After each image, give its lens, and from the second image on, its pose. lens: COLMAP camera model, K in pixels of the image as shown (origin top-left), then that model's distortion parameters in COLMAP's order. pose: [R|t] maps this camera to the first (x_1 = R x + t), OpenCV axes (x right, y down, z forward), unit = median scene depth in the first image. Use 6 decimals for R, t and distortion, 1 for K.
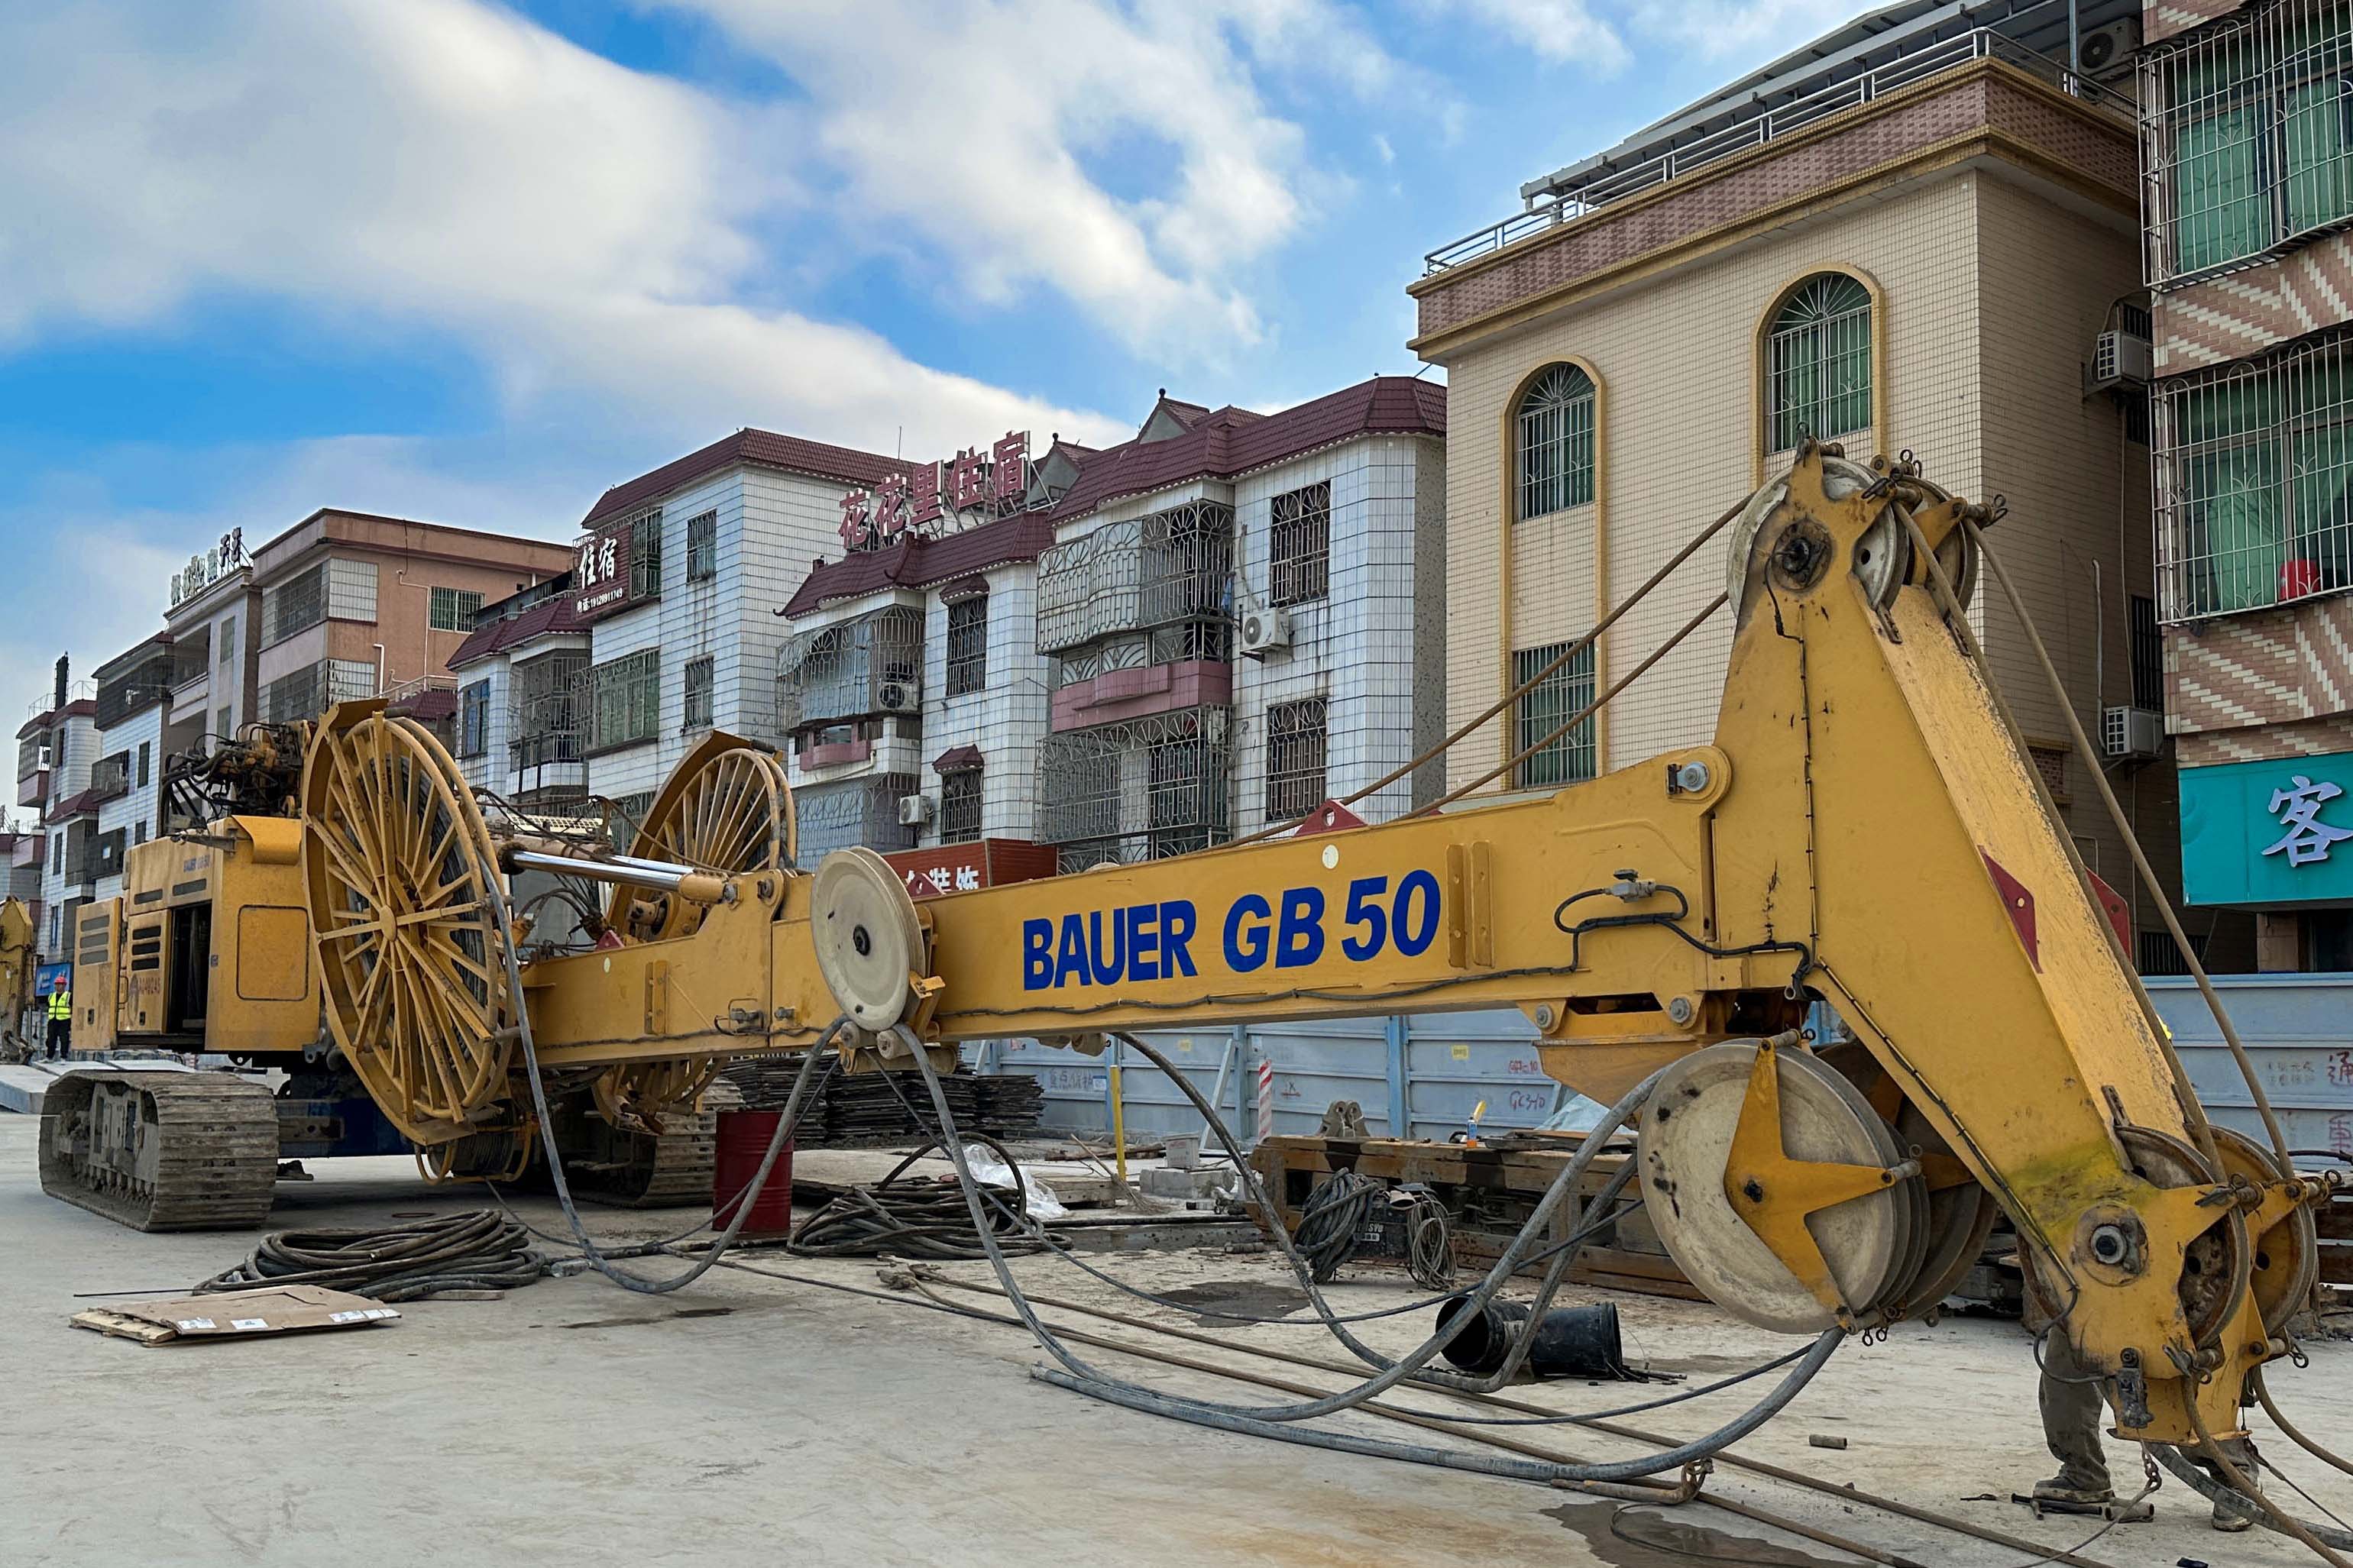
lens RADIAL K [[2157.6, 0, 1226.8], [0, 2157.6, 814.7], [0, 0, 1]] dist [0.216096, -0.486907]
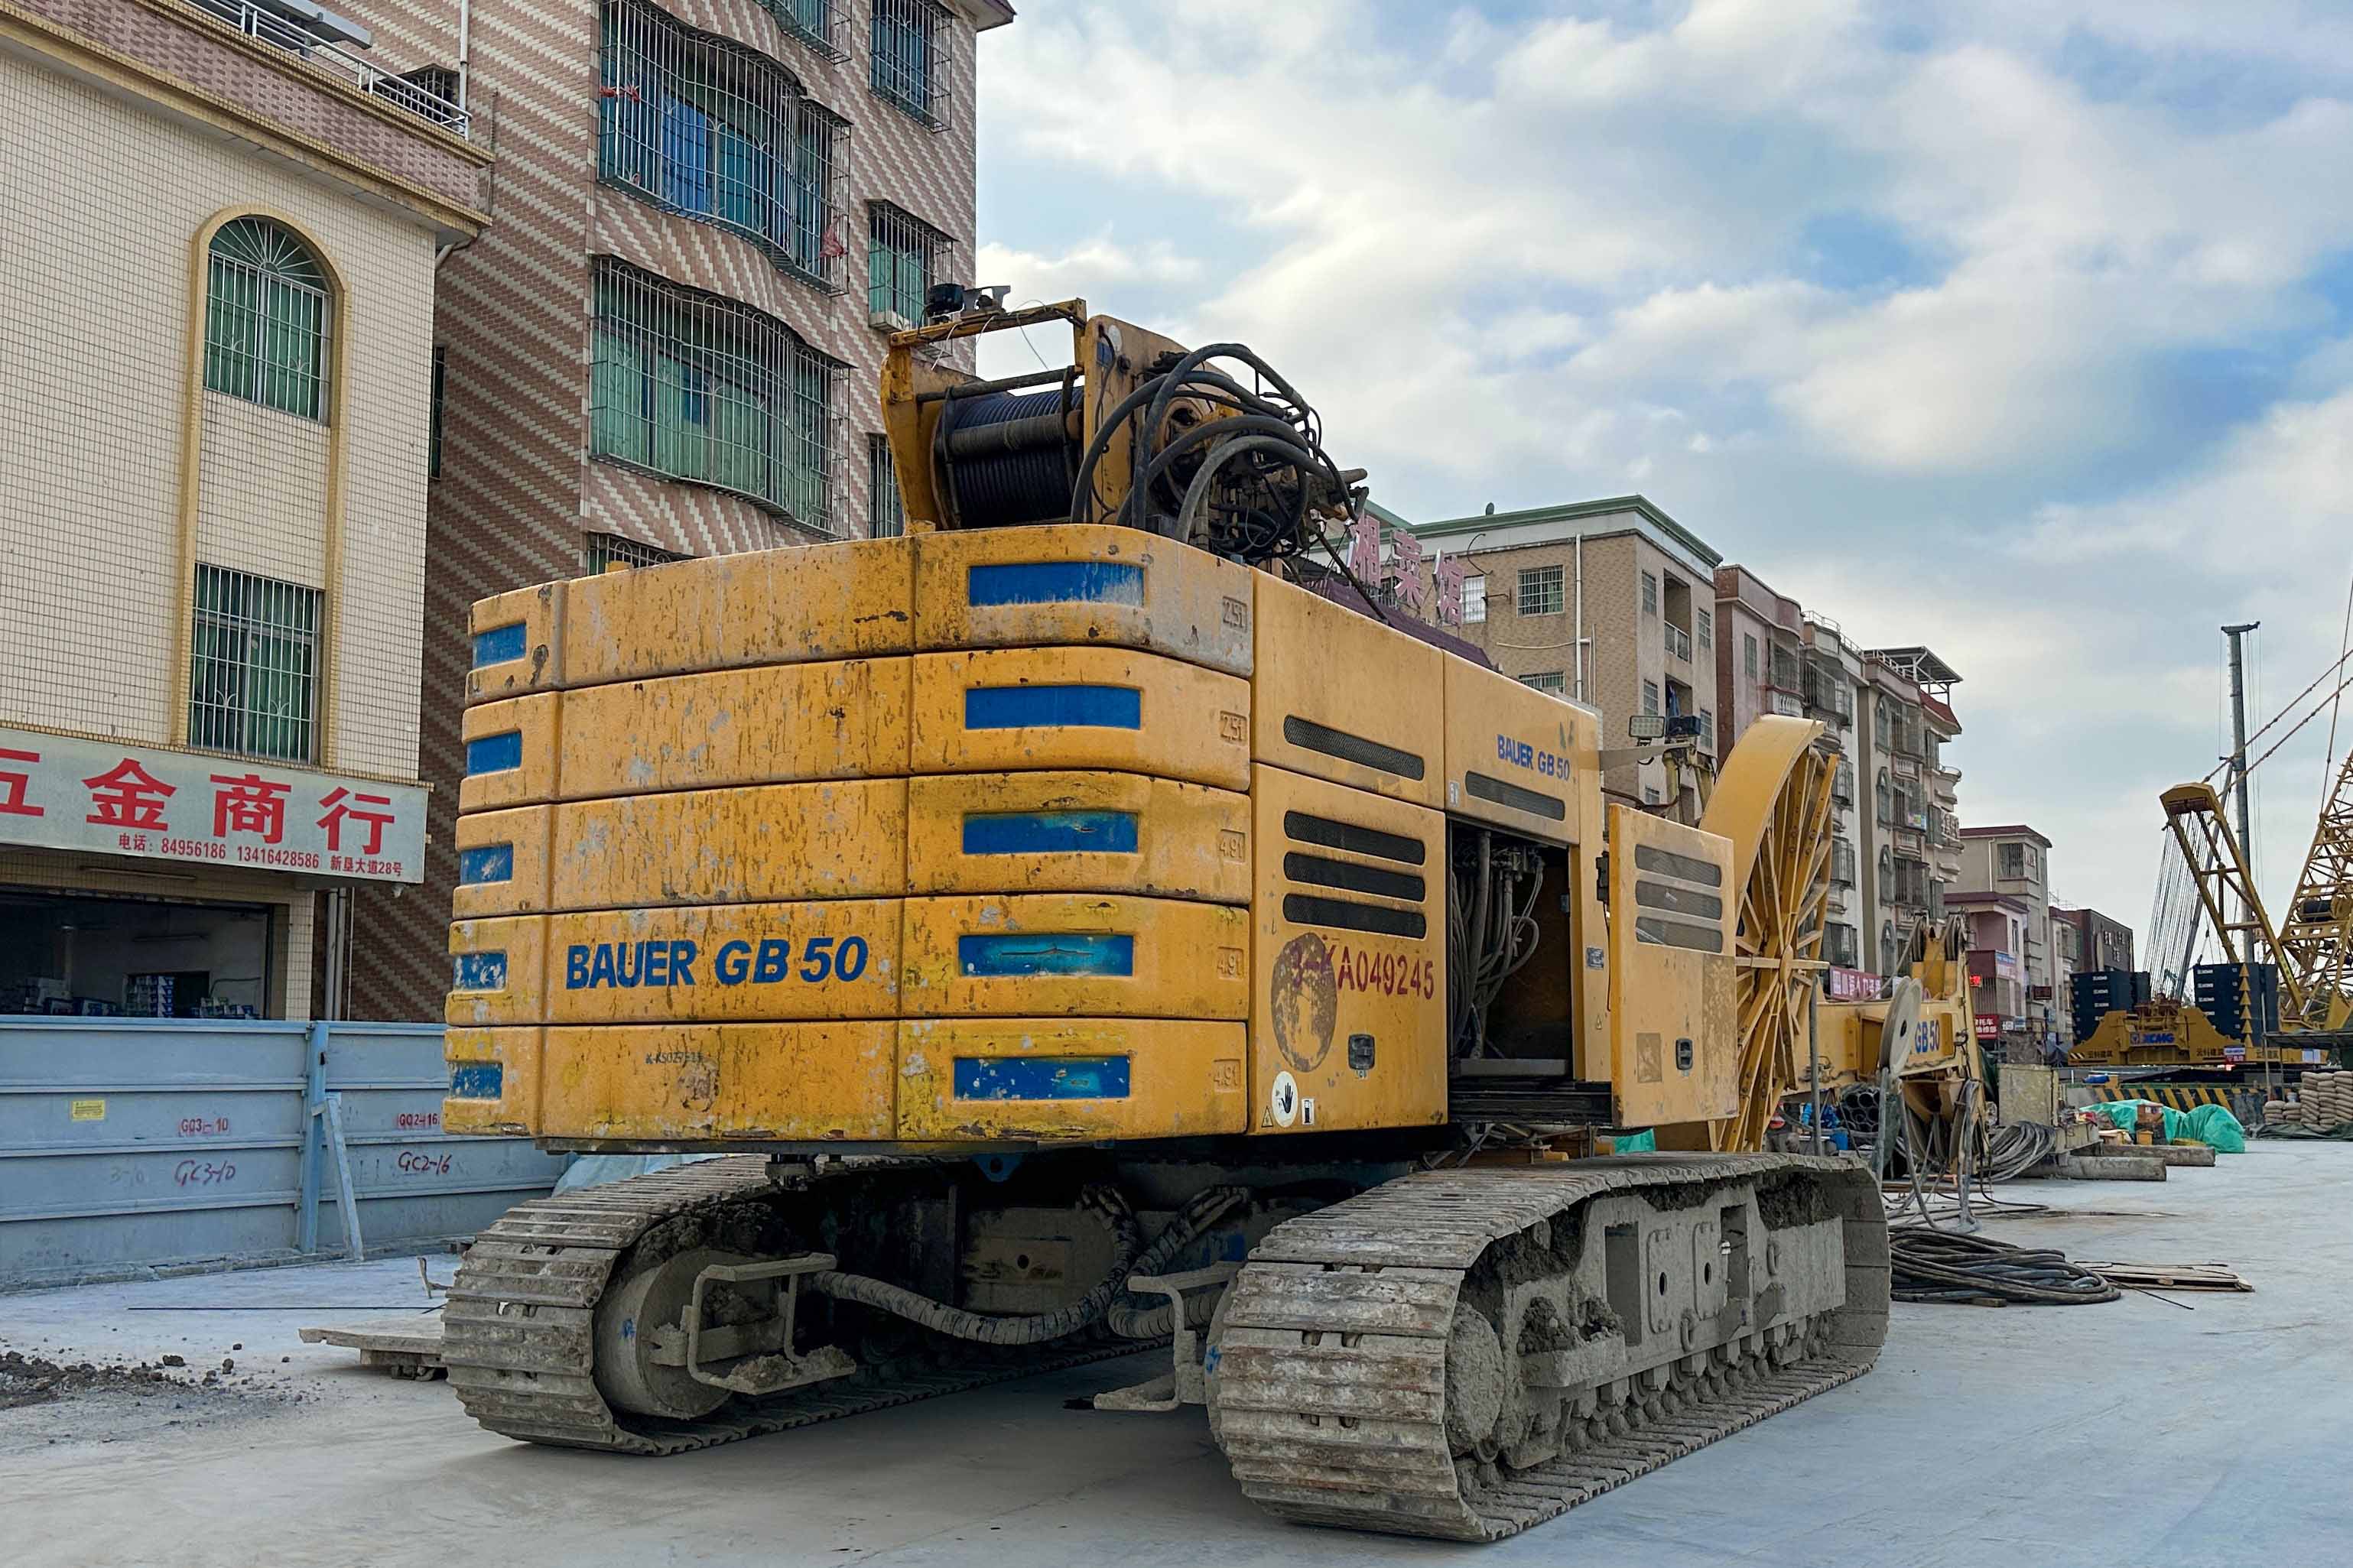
lens RADIAL K [[2152.7, 0, 1309.4], [0, 2152.7, 867.8], [0, 0, 1]] dist [0.202485, -0.417549]
pose [[-0.441815, 0.079464, 0.893580, -0.529916], [-0.091533, 0.986878, -0.133017, 0.070814], [-0.892424, -0.140561, -0.428744, 0.747858]]
